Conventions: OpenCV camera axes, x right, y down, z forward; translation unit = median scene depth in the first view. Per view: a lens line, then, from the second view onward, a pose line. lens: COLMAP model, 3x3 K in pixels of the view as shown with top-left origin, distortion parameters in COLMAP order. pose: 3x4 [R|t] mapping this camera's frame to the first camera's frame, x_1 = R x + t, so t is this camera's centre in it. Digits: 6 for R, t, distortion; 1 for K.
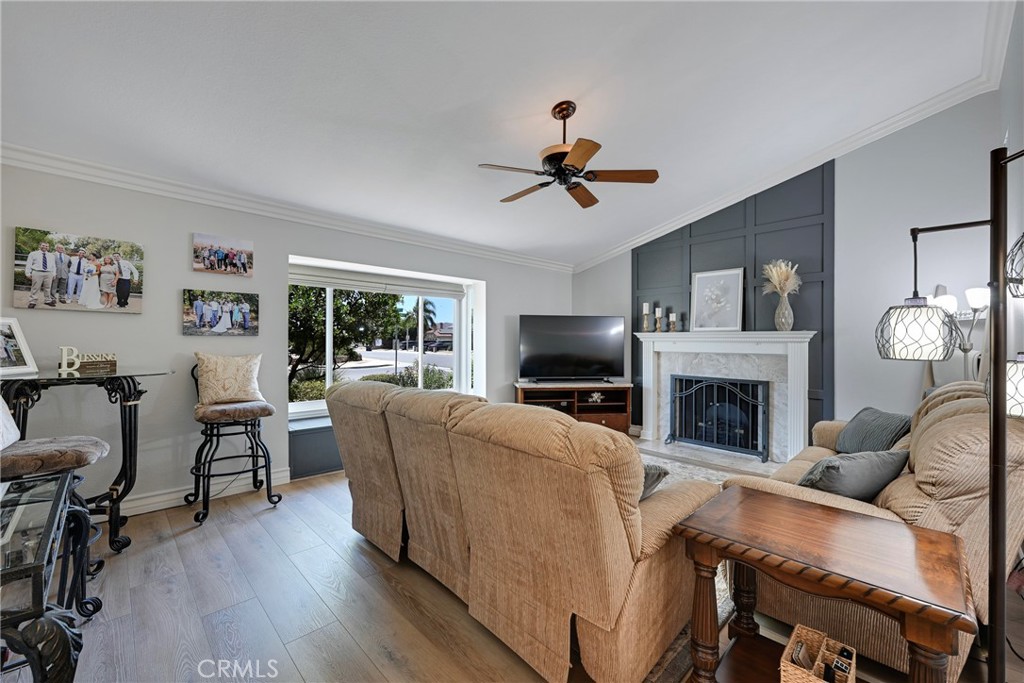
lens RADIAL K [[406.0, 0, 512.5], [0, 406.0, 337.6], [0, 0, 1]] dist [-0.000599, -0.000124]
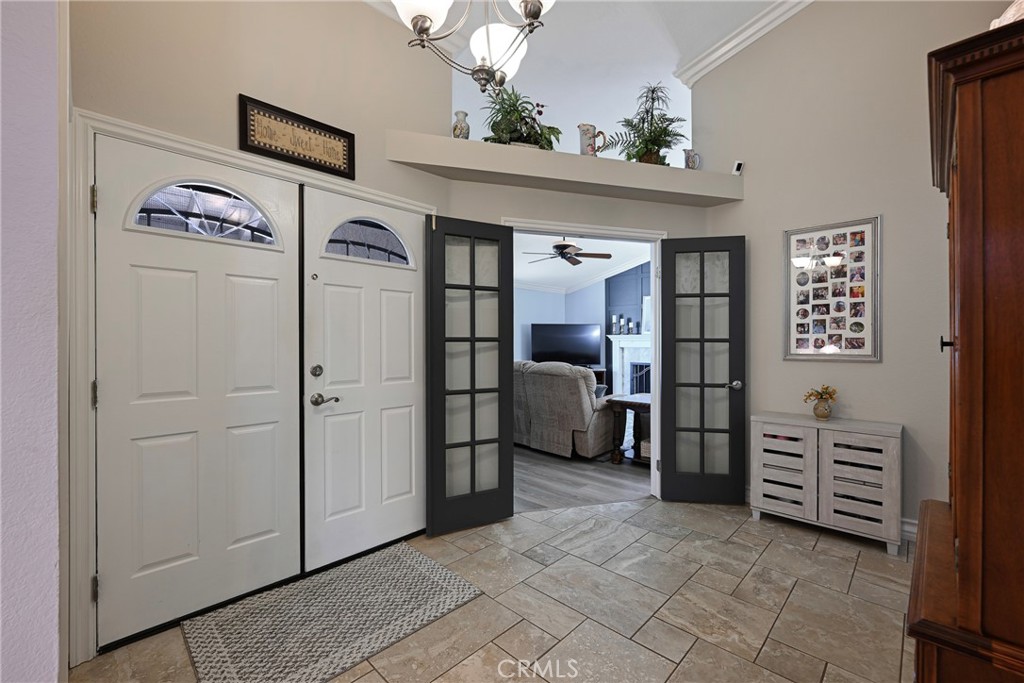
lens RADIAL K [[423.4, 0, 509.8], [0, 423.4, 343.4], [0, 0, 1]] dist [-0.000096, -0.000001]
pose [[0.999517, -0.006662, 0.030344, -0.111416], [0.006499, 0.999964, 0.005461, 0.007896], [-0.030379, -0.005262, 0.999525, -0.575155]]
